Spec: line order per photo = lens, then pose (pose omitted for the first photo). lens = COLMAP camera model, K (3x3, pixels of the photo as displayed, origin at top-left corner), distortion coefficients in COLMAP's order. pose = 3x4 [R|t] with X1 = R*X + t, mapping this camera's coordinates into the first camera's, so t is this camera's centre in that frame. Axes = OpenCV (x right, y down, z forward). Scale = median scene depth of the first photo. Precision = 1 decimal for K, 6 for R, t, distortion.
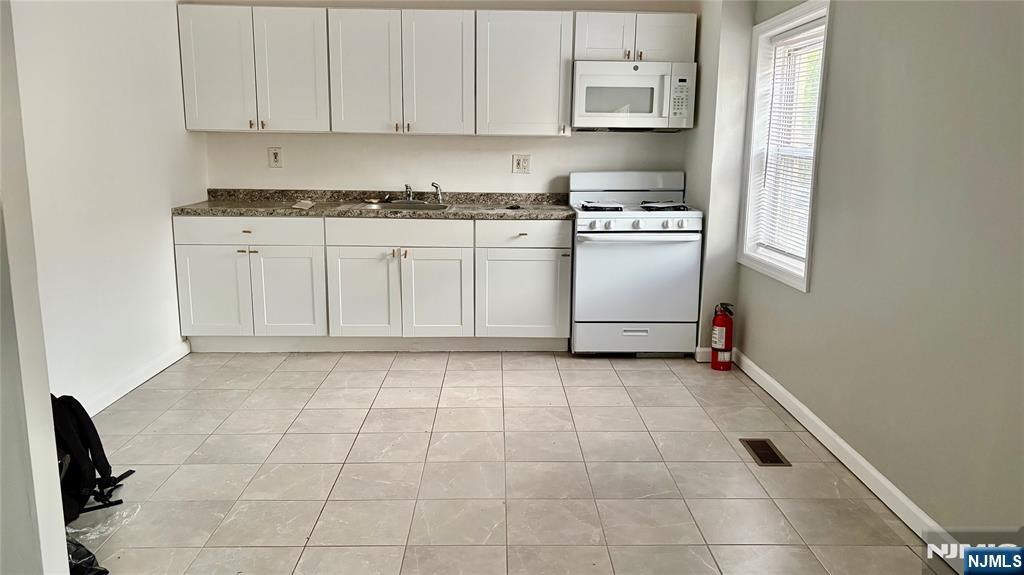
lens RADIAL K [[770.6, 0, 509.0], [0, 770.6, 308.2], [0, 0, 1]] dist [0.003987, -0.001334]
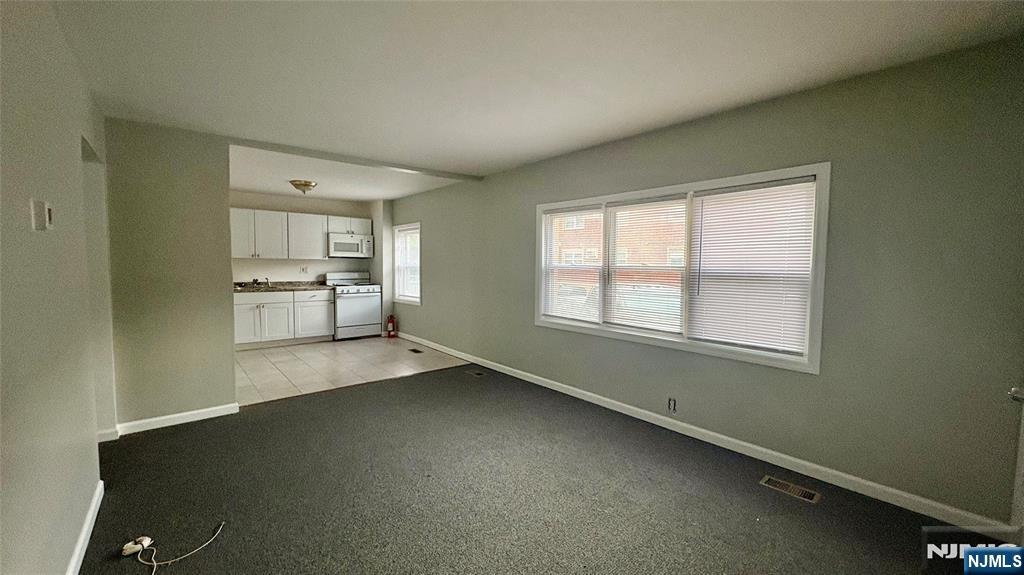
lens RADIAL K [[400.9, 0, 510.4], [0, 400.9, 291.8], [0, 0, 1]] dist [0.000508, 0.000151]
pose [[0.772670, -0.043020, 0.633349, -0.331224], [0.125419, 0.988380, -0.085873, 0.092275], [-0.622295, 0.145786, 0.769087, -0.479084]]
